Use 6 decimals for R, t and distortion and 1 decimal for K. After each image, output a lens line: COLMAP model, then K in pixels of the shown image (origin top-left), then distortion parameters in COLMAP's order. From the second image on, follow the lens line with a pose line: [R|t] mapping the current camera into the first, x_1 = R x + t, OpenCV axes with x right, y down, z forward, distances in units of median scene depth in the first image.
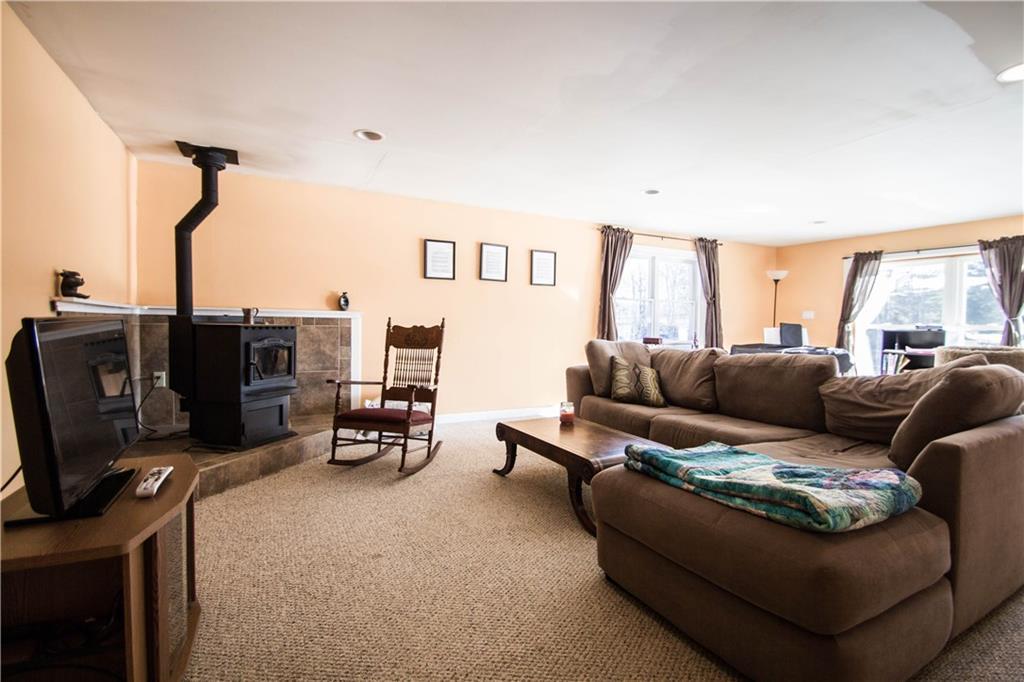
lens RADIAL K [[479.3, 0, 518.2], [0, 479.3, 336.8], [0, 0, 1]] dist [-0.003678, -0.001262]
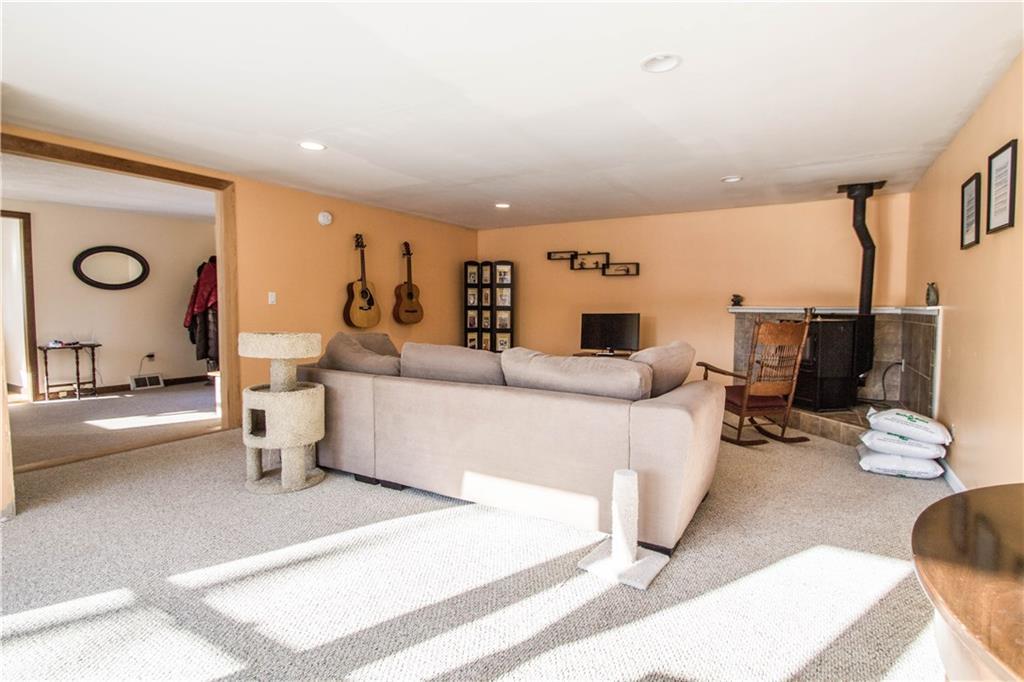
lens RADIAL K [[511.3, 0, 514.5], [0, 511.3, 331.1], [0, 0, 1]] dist [0.002165, 0.000323]
pose [[-0.850582, 0.007749, -0.525785, 0.692046], [-0.030638, 0.997462, 0.064265, -0.046434], [0.524949, 0.070772, -0.848187, 1.371043]]
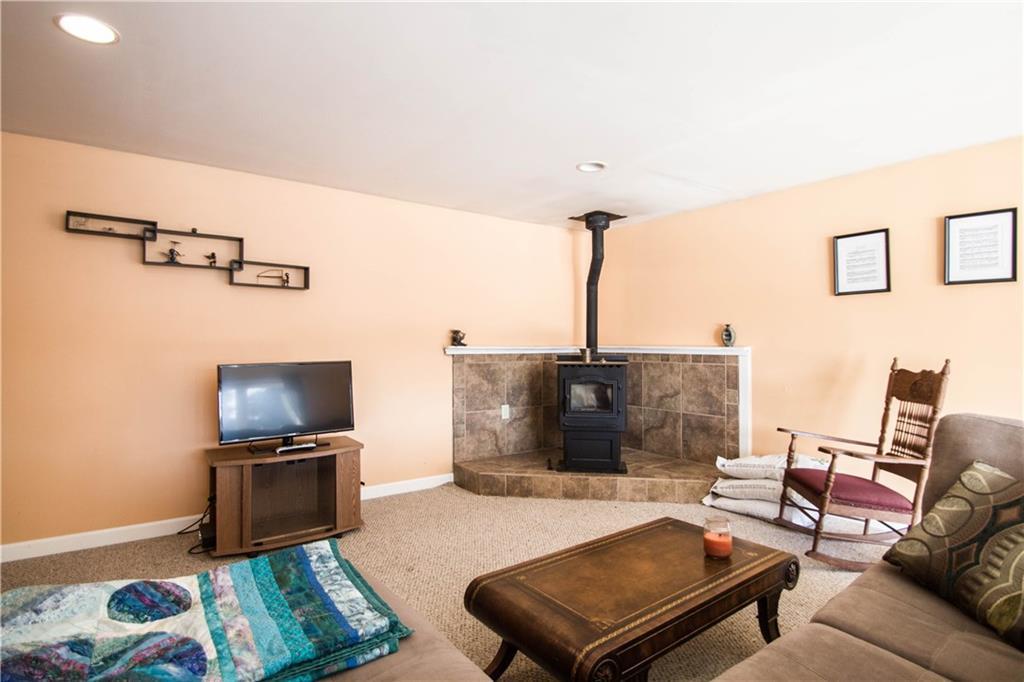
lens RADIAL K [[511.3, 0, 514.5], [0, 511.3, 331.1], [0, 0, 1]] dist [0.002165, 0.000323]
pose [[0.166063, -0.041513, -0.985241, 0.460965], [-0.026712, 0.998558, -0.046576, -0.029609], [0.985753, 0.034052, 0.164715, 0.482937]]
